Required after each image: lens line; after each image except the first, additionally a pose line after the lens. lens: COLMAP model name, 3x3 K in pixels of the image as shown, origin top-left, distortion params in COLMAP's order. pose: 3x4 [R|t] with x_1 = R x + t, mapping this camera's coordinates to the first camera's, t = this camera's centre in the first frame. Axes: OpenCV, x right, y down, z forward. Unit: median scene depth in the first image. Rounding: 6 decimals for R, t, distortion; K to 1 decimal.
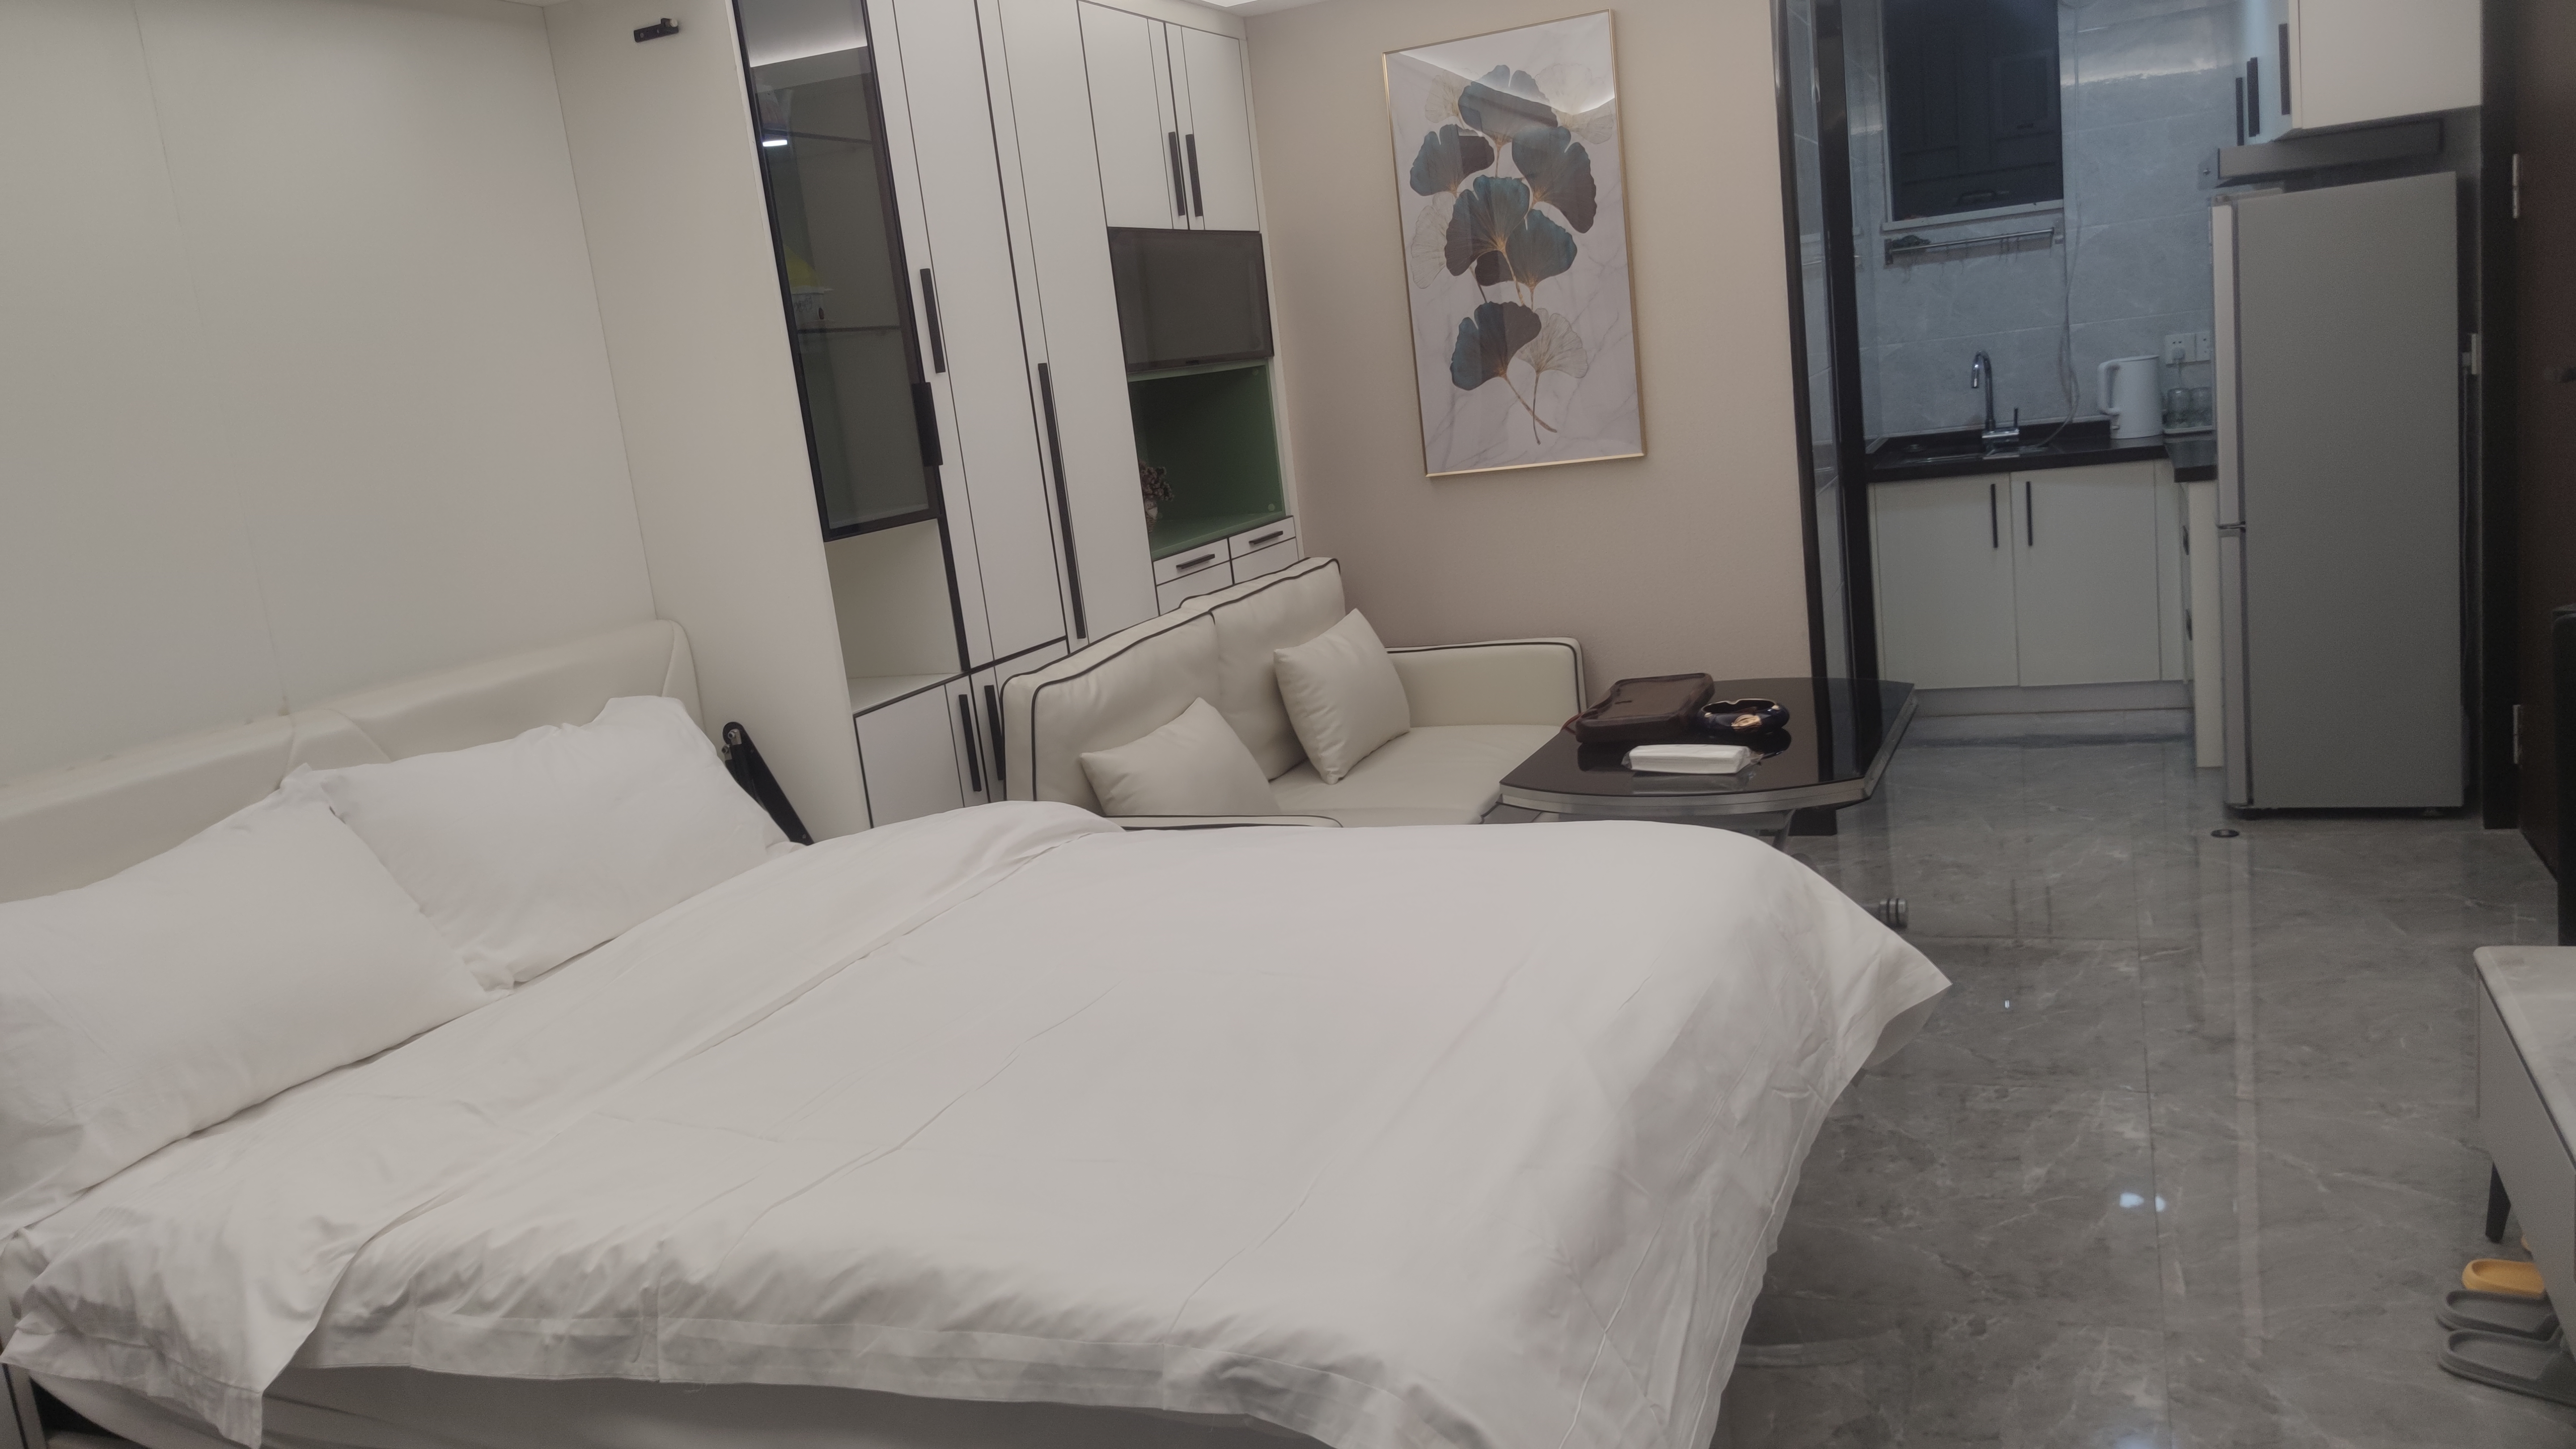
lens RADIAL K [[1773.1, 0, 1200.6], [0, 1773.1, 759.1], [0, 0, 1]] dist [0.003349, -0.002672]
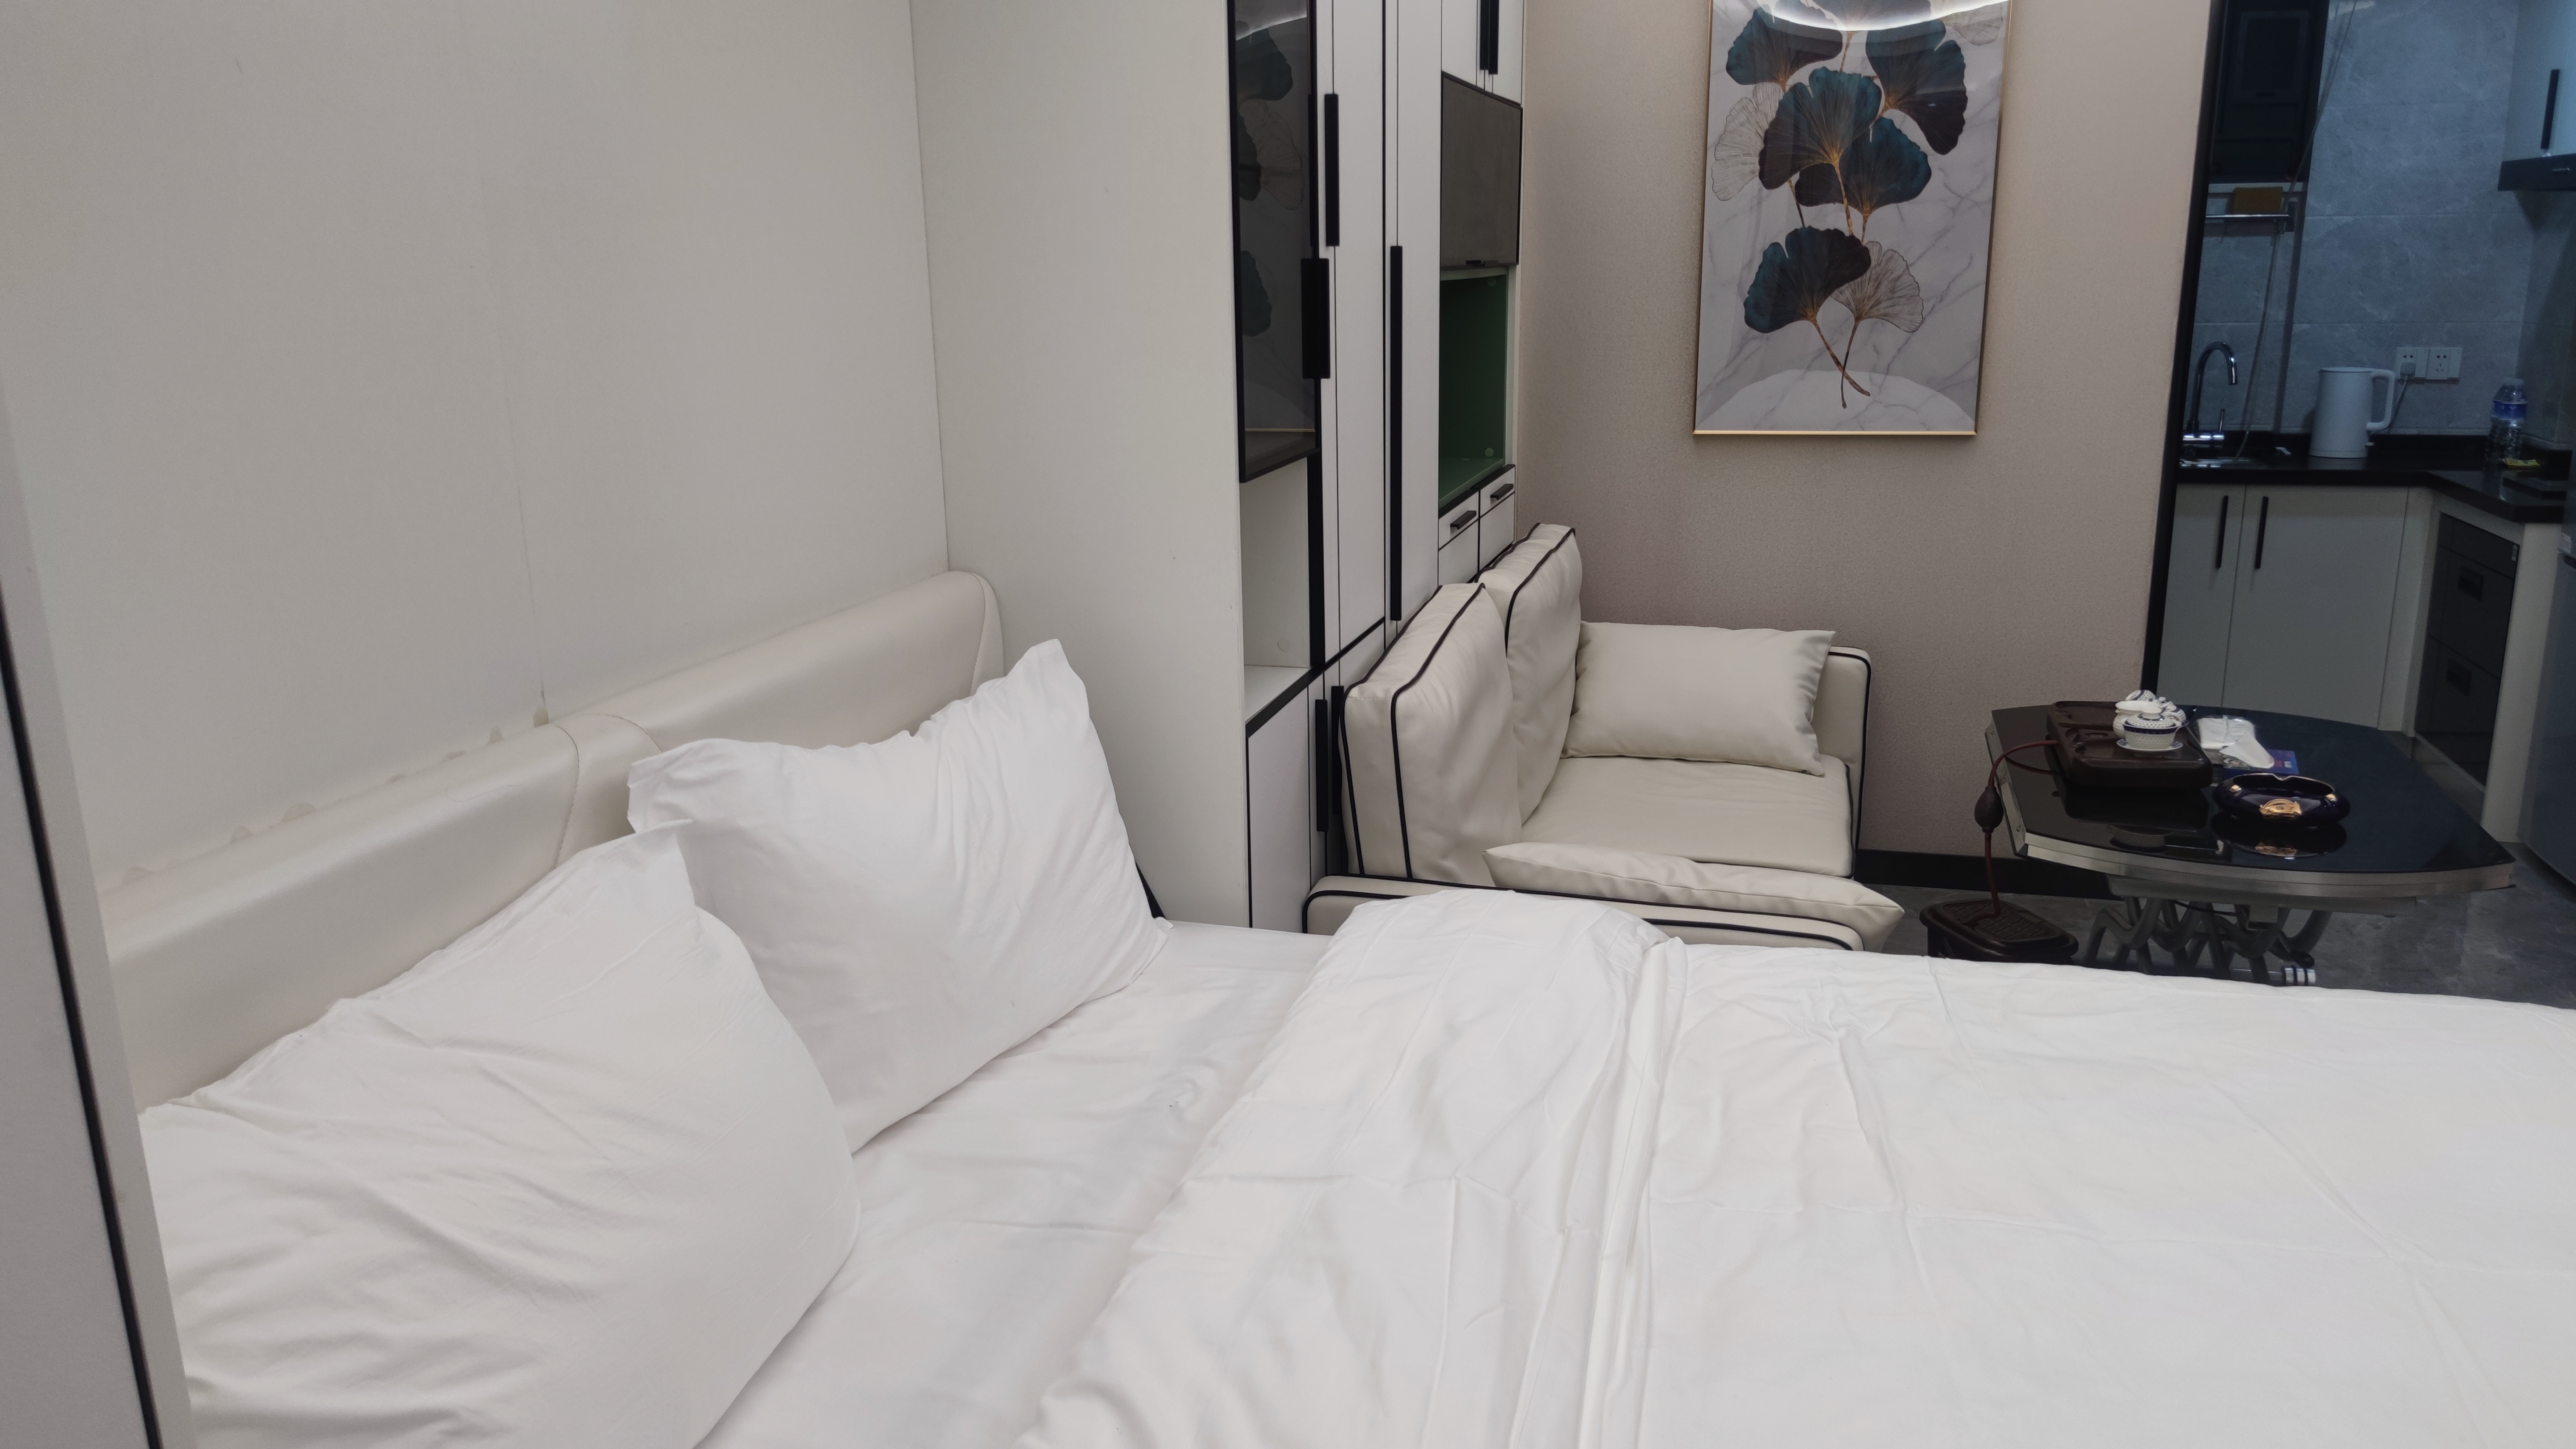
lens RADIAL K [[1869.8, 0, 1293.2], [0, 1869.8, 743.3], [0, 0, 1]] dist [-0.000090, -0.001104]
pose [[0.977457, 0.054739, 0.203916, -0.228041], [-0.059666, 0.998054, 0.018090, -0.024785], [-0.202529, -0.029850, 0.978821, 0.209179]]
